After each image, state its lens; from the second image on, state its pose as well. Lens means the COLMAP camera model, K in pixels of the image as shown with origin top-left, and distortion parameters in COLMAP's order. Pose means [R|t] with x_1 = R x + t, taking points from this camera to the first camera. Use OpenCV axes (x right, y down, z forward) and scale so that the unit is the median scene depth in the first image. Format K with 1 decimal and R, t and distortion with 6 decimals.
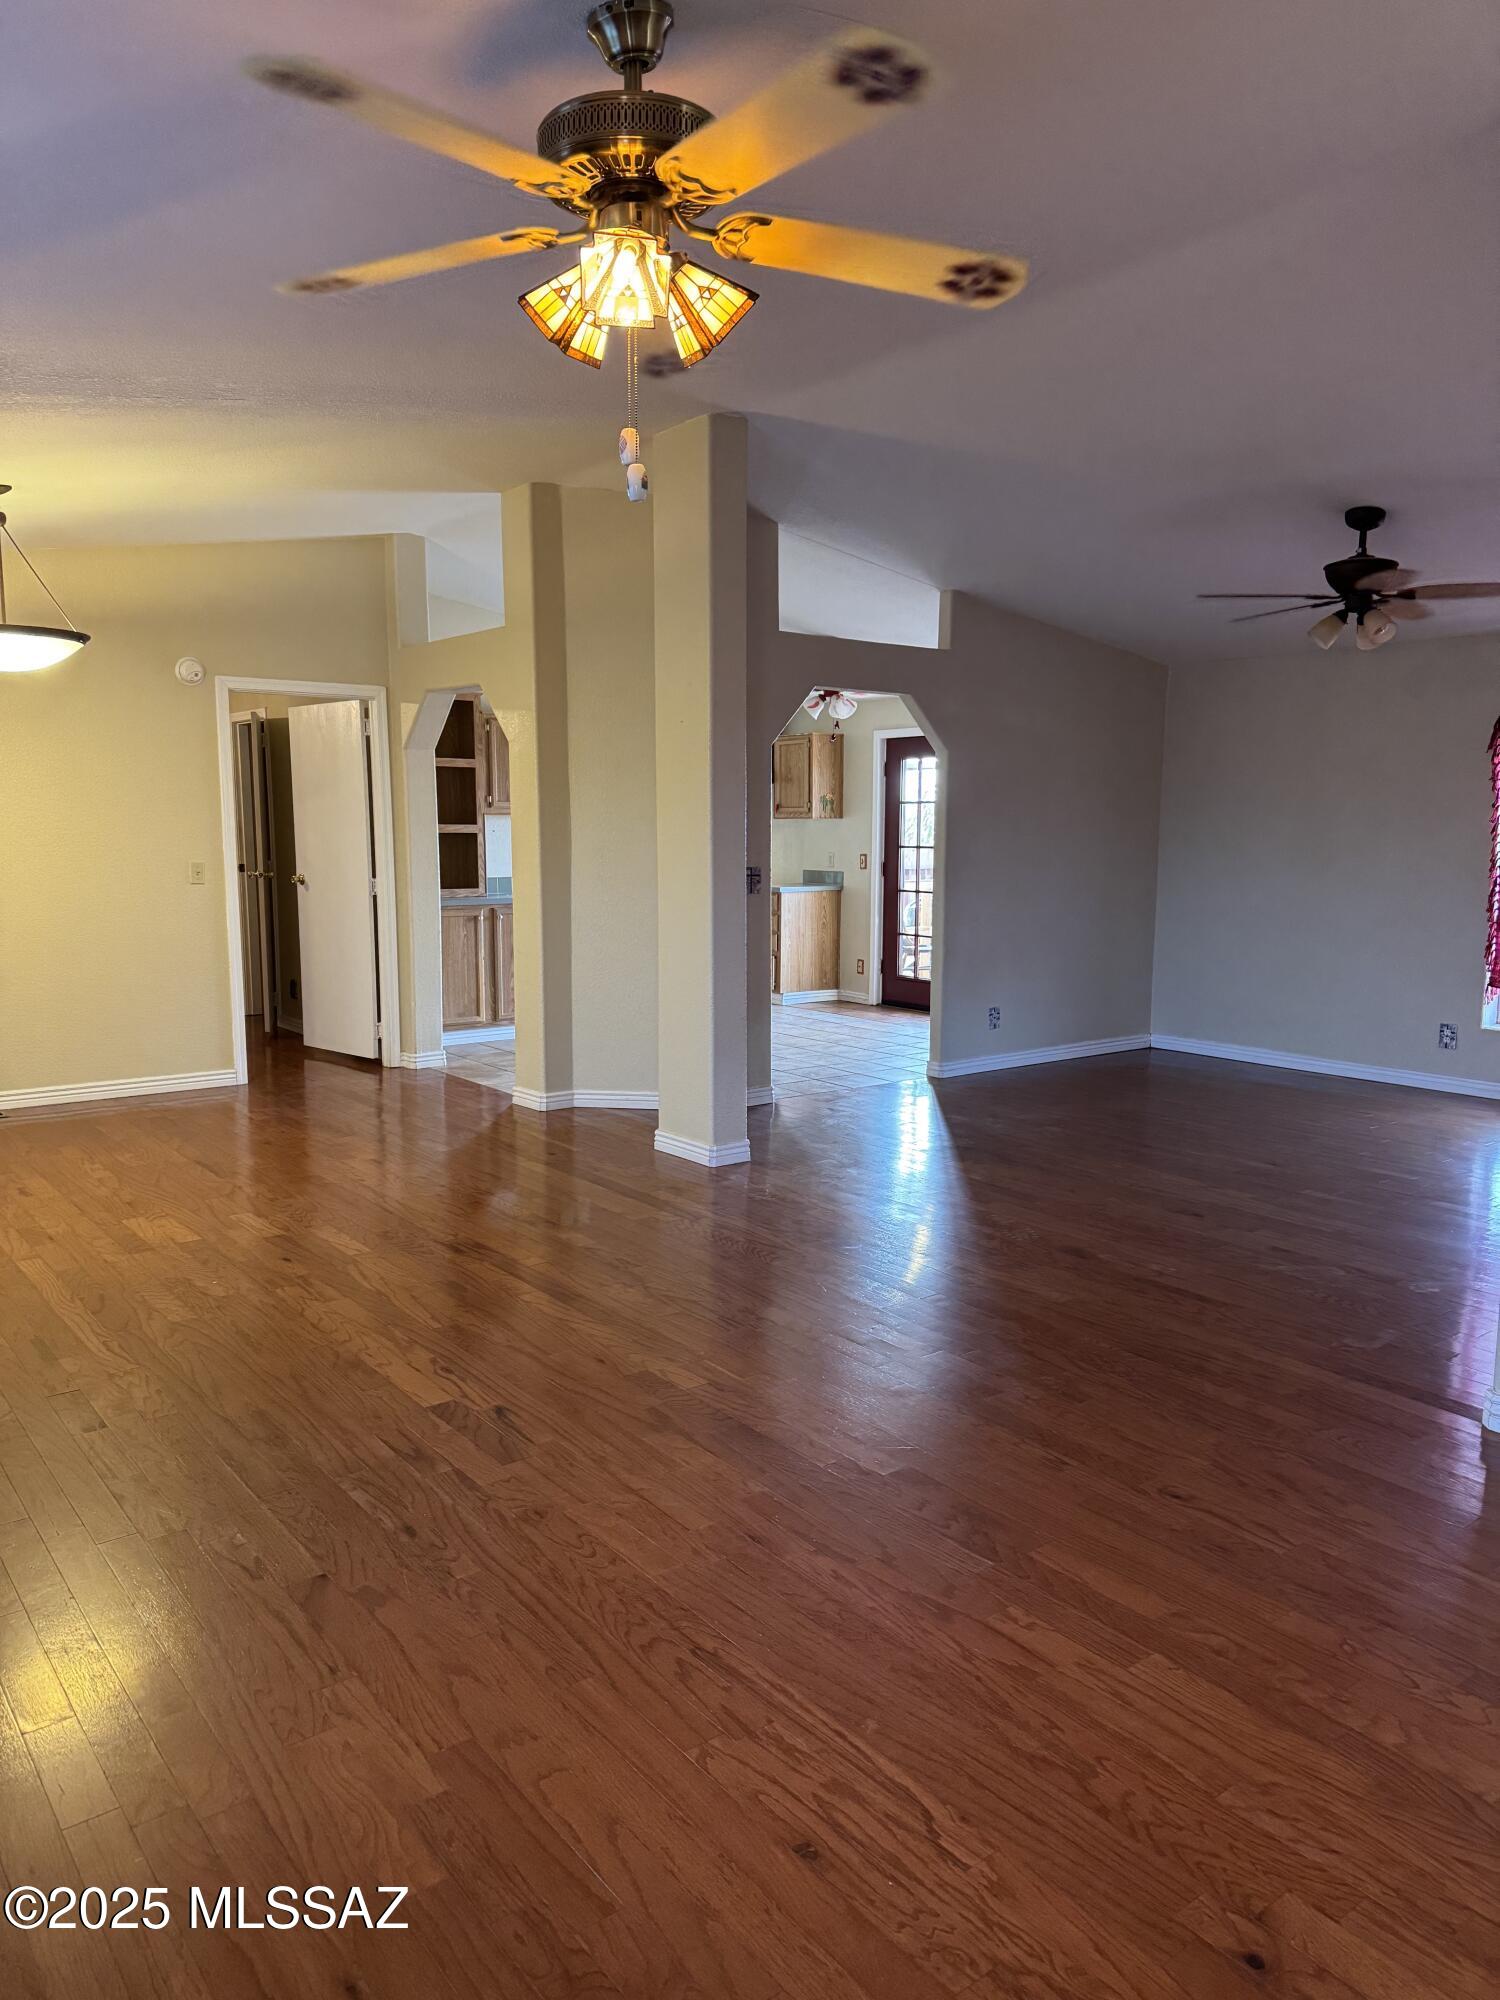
lens RADIAL K [[1414.1, 0, 746.6], [0, 1414.1, 1030.6], [0, 0, 1]] dist [-0.000439, -0.000853]
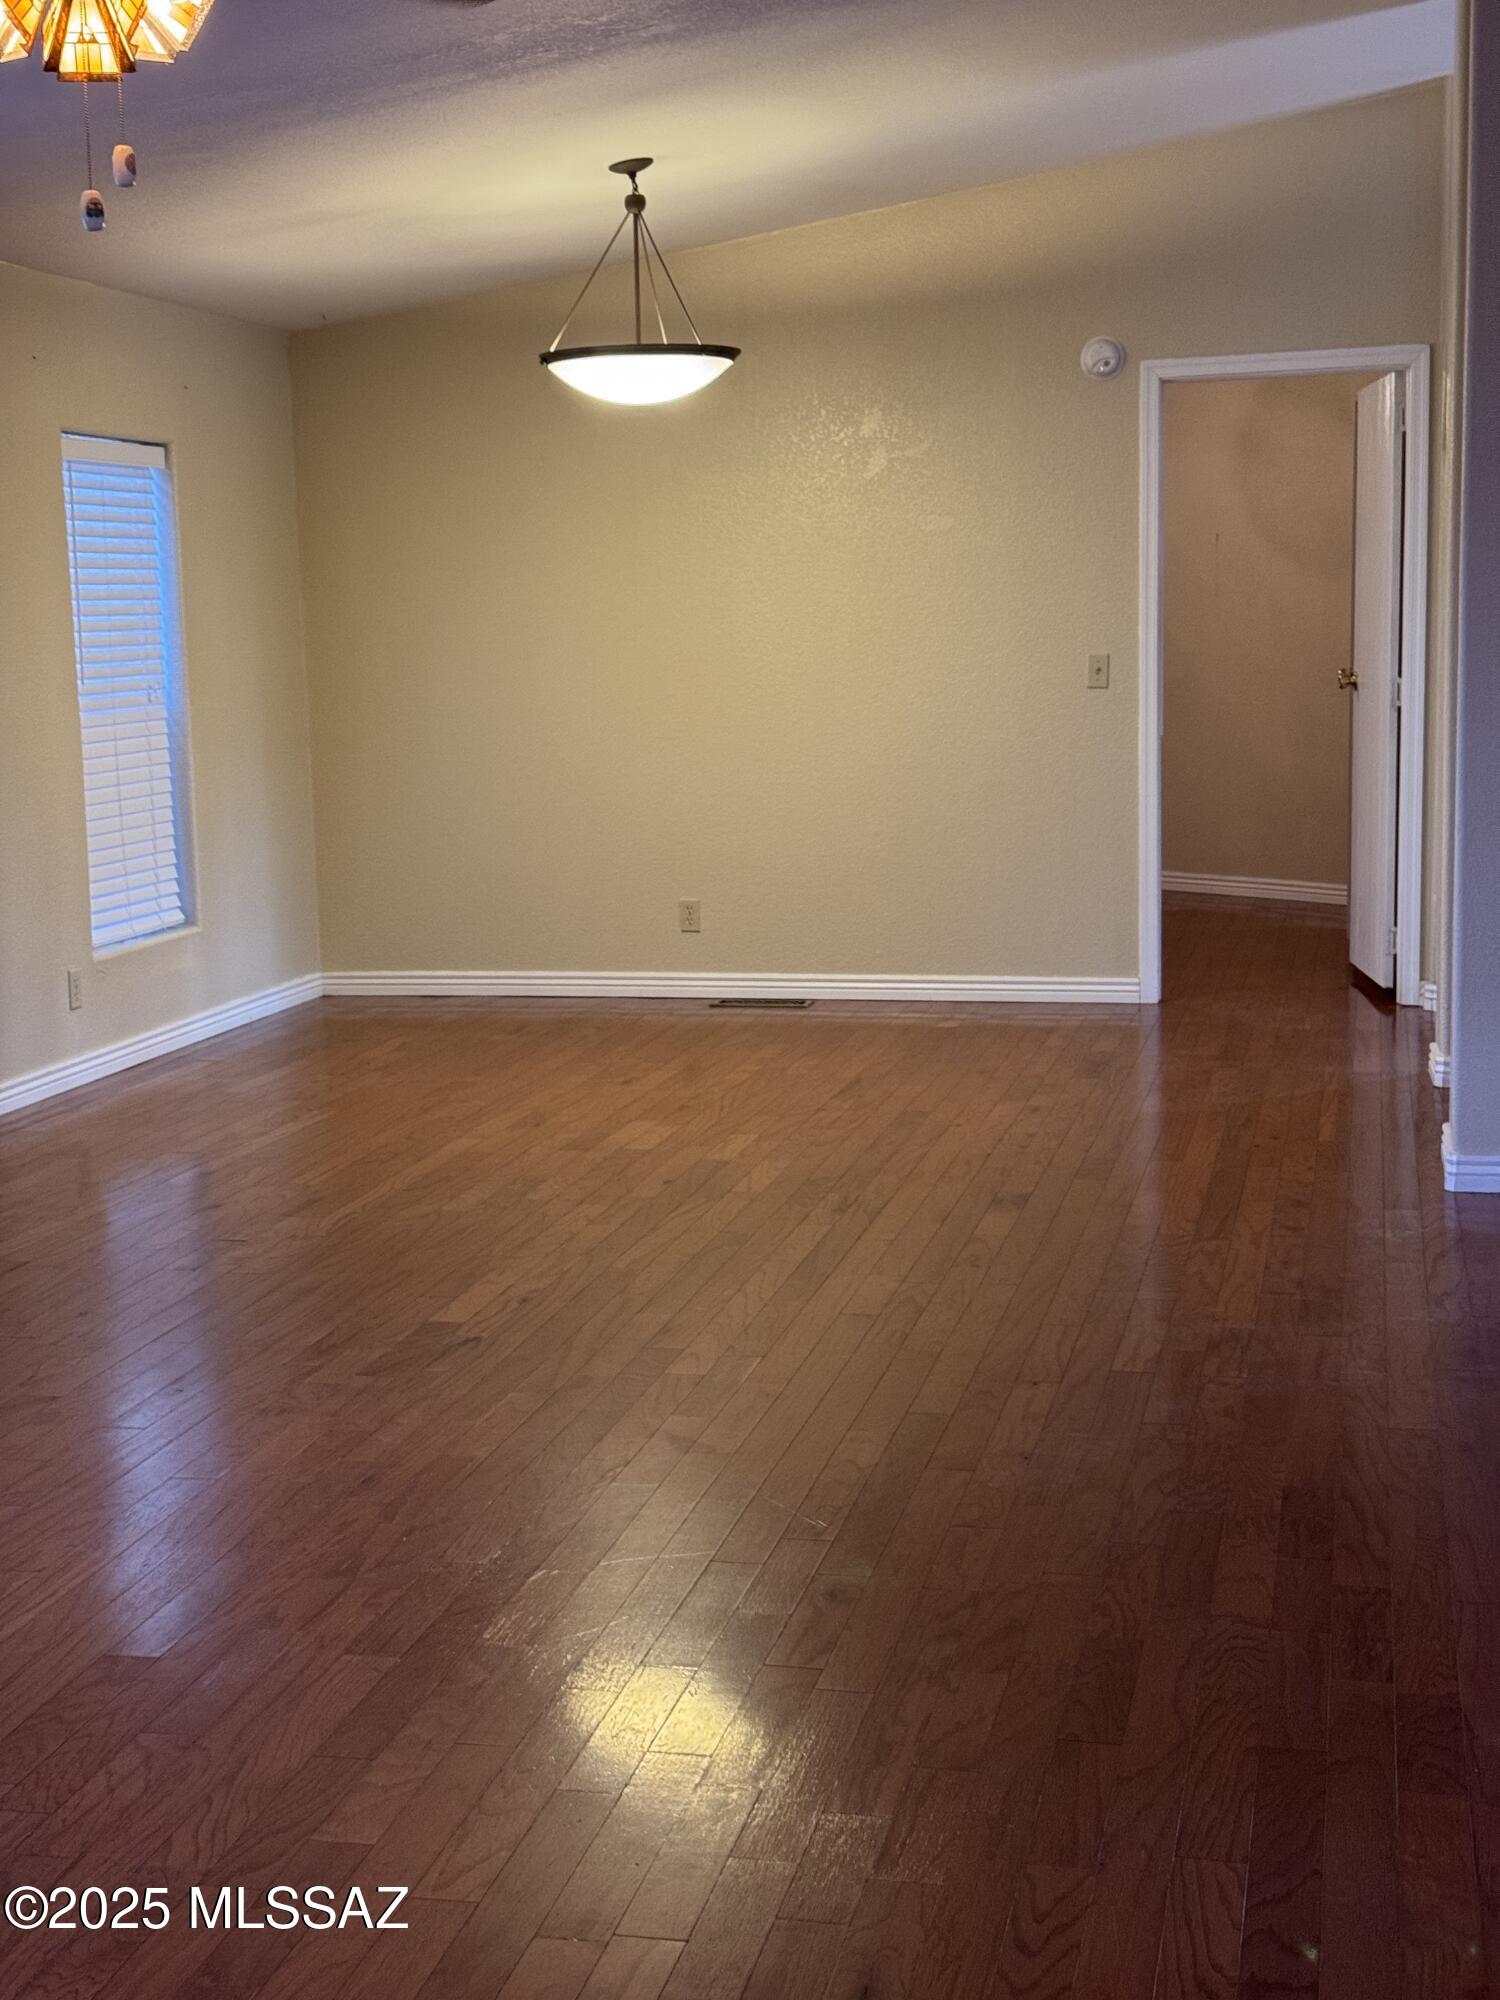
lens RADIAL K [[2828.5, 0, 750.0], [0, 2828.5, 1000.0], [0, 0, 1]] dist [0.193897, -0.023464]
pose [[0.637443, 0.088568, -0.765390, 0.718138], [-0.088861, 0.995194, 0.041154, -0.000144], [0.765357, 0.041780, 0.642249, 0.056438]]
